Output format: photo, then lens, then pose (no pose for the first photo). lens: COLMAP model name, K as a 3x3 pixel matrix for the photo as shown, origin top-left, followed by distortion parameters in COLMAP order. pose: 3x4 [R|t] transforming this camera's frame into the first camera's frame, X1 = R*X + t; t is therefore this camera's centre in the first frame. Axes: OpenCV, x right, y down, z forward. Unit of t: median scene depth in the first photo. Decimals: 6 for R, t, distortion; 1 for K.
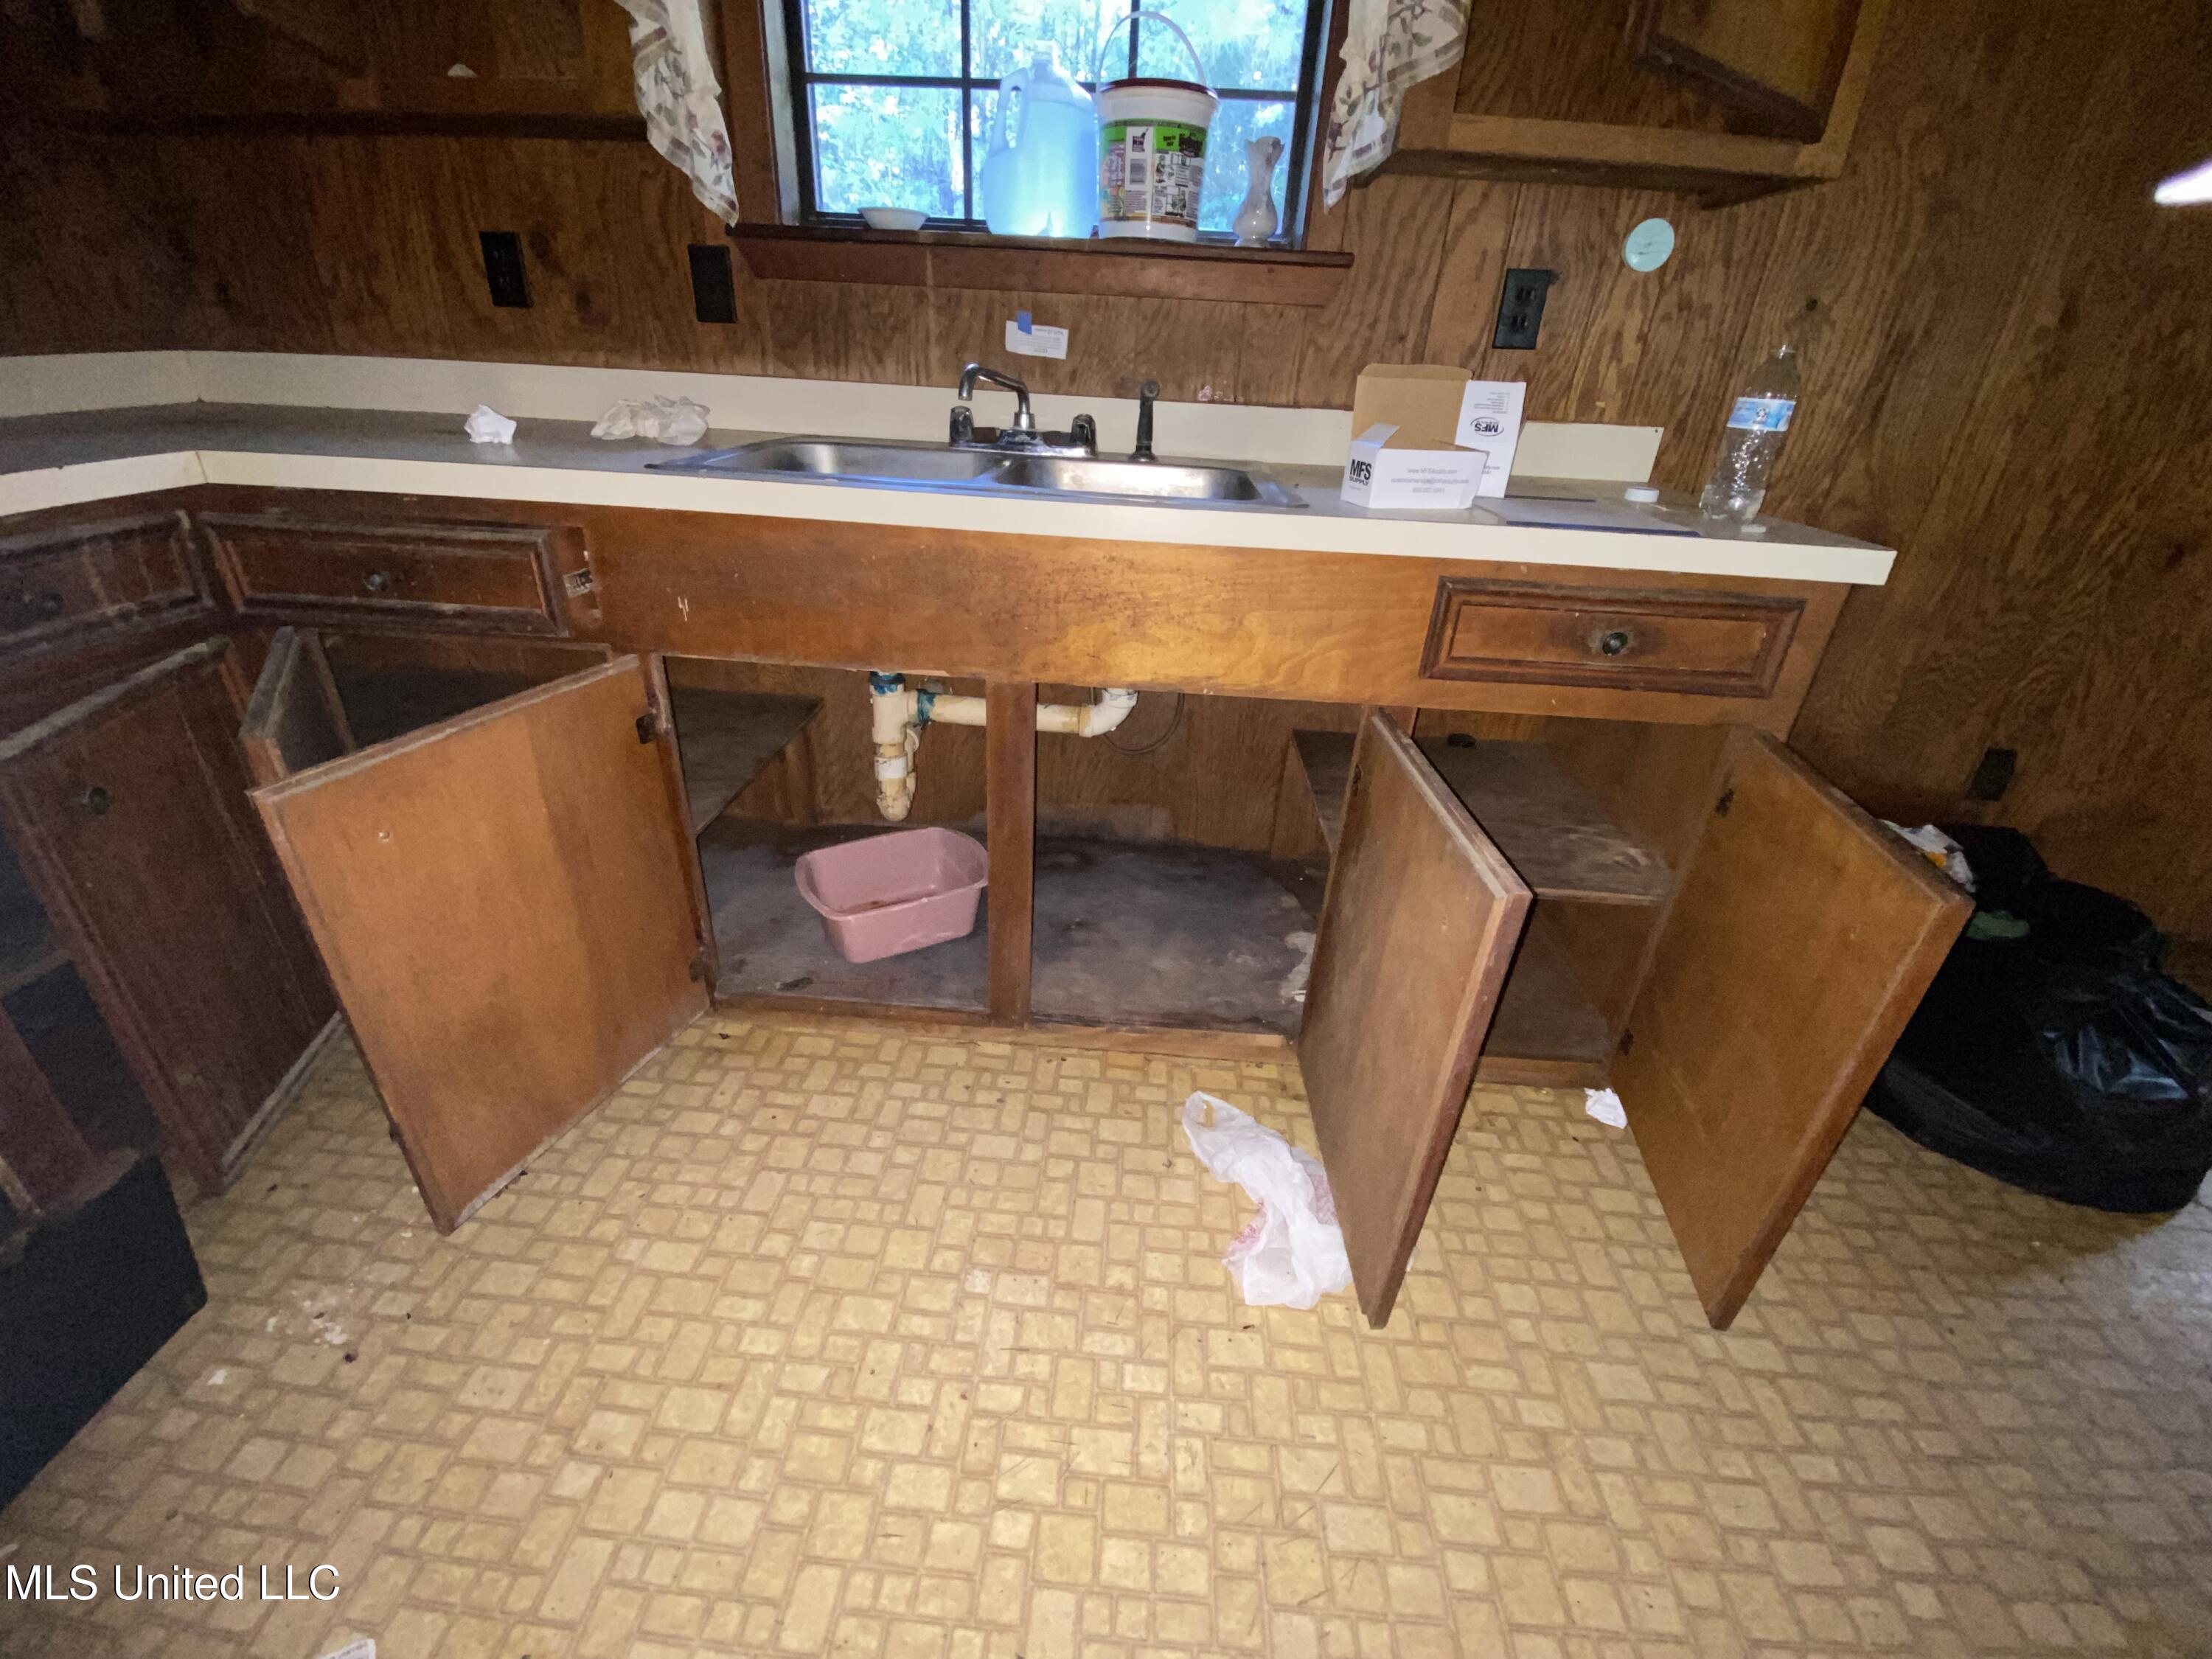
lens RADIAL K [[892.1, 0, 1106.0], [0, 892.1, 829.5], [0, 0, 1]] dist [0.016546, -0.019809]
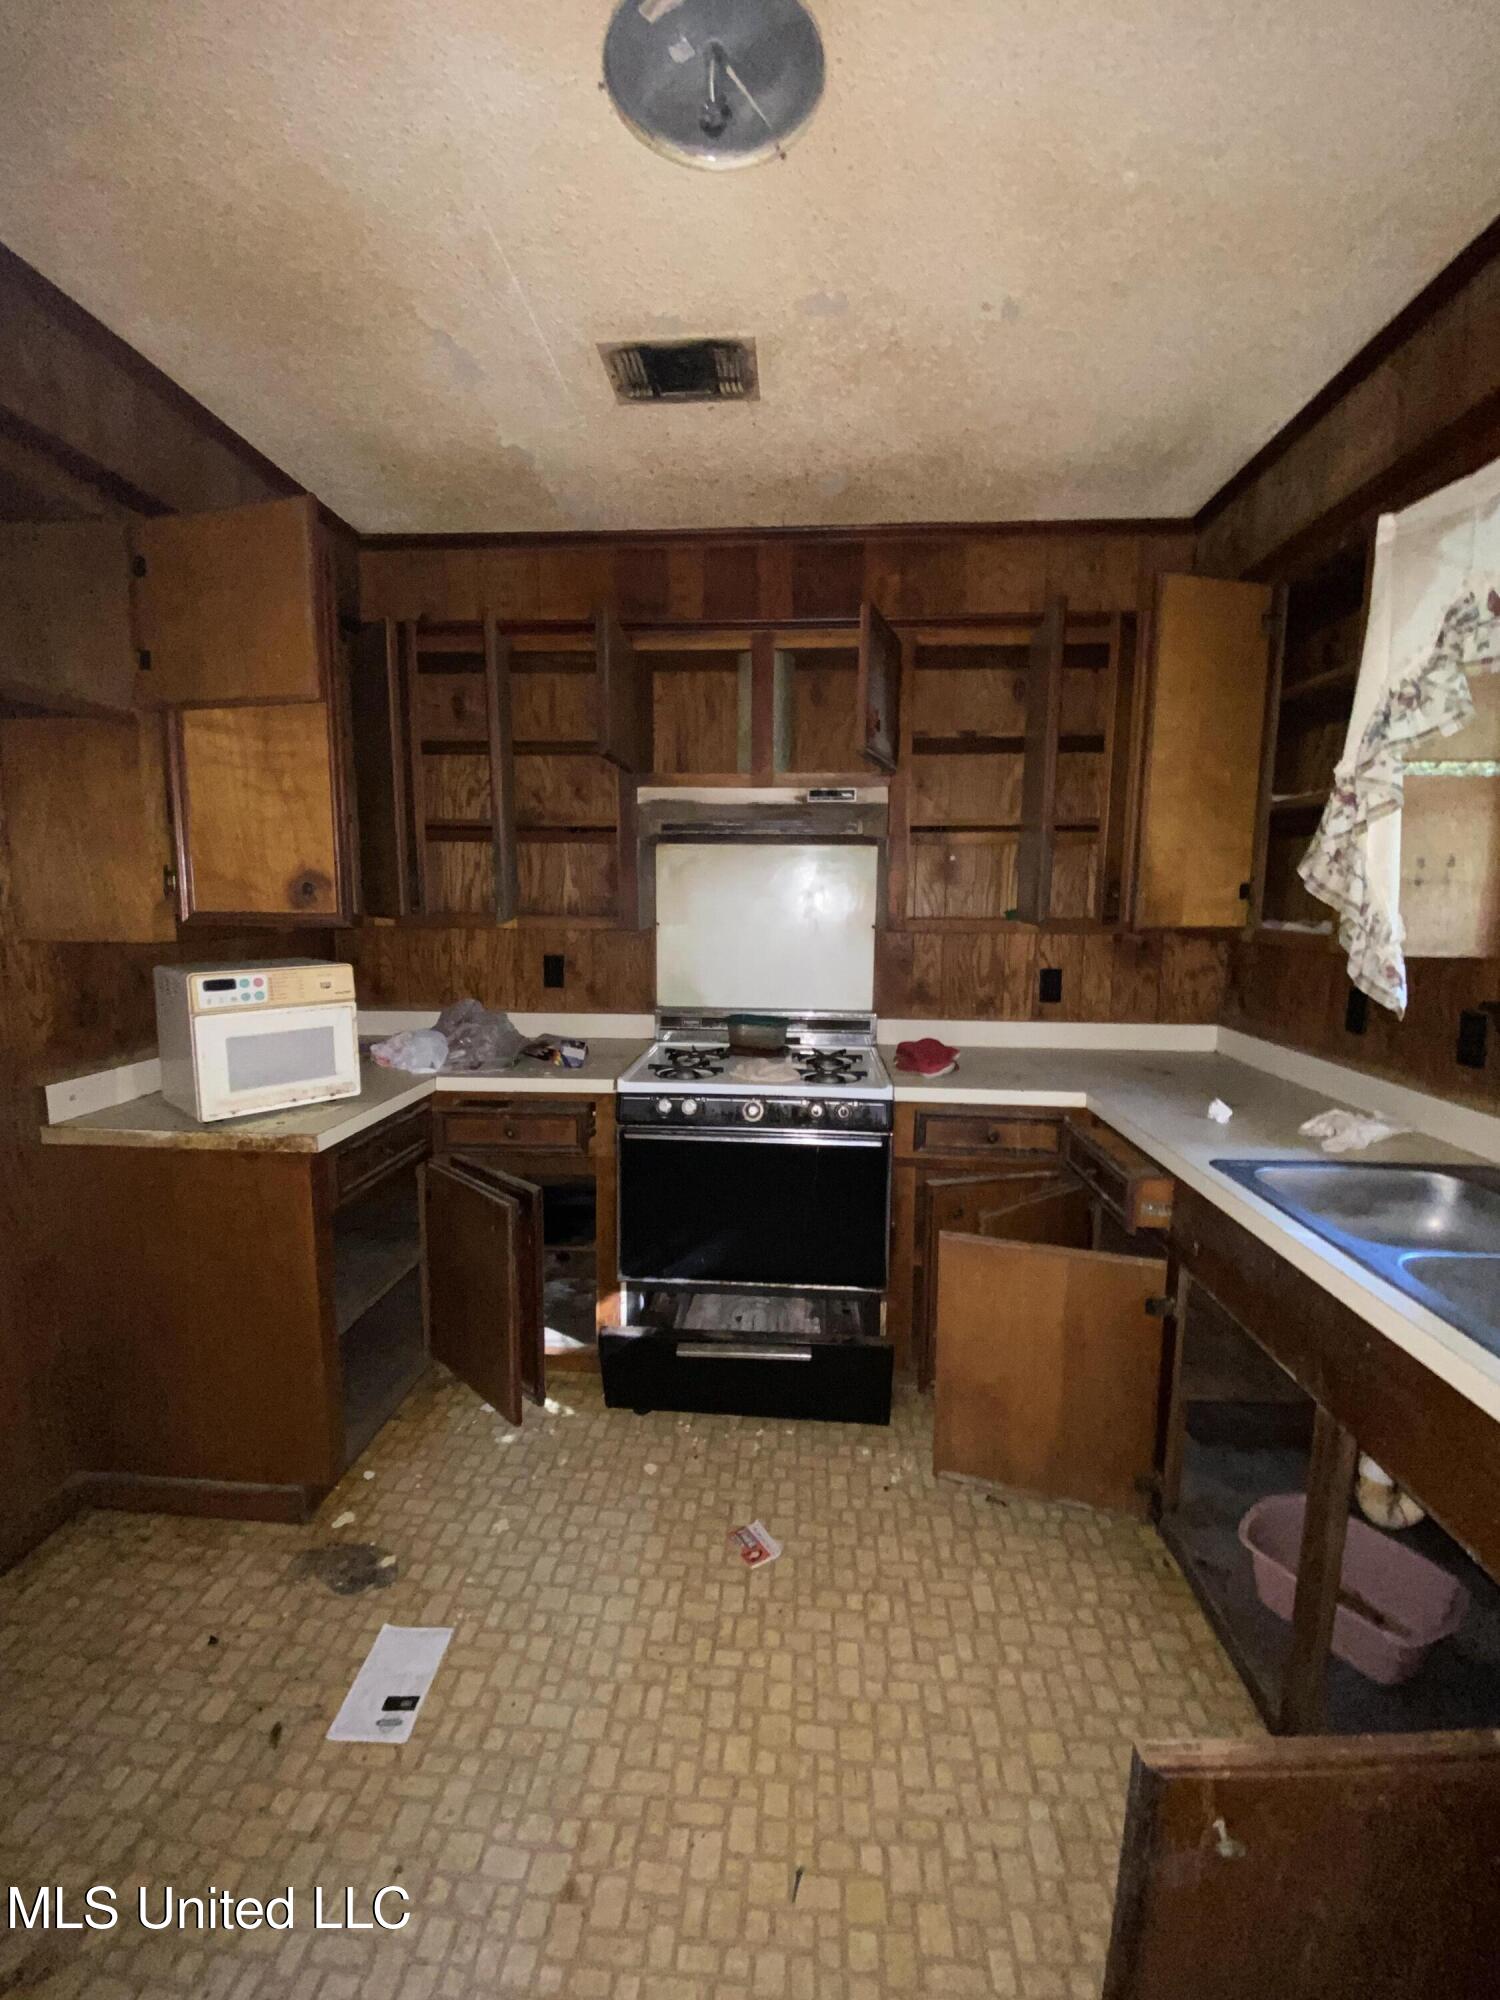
lens RADIAL K [[806.6, 0, 747.7], [0, 806.6, 991.4], [0, 0, 1]] dist [0.016546, -0.019809]
pose [[-0.000021, 0.070896, -0.997484, 0.937459], [-0.472613, 0.879052, 0.062489, -0.387171], [0.881270, 0.471425, 0.033488, 0.090351]]
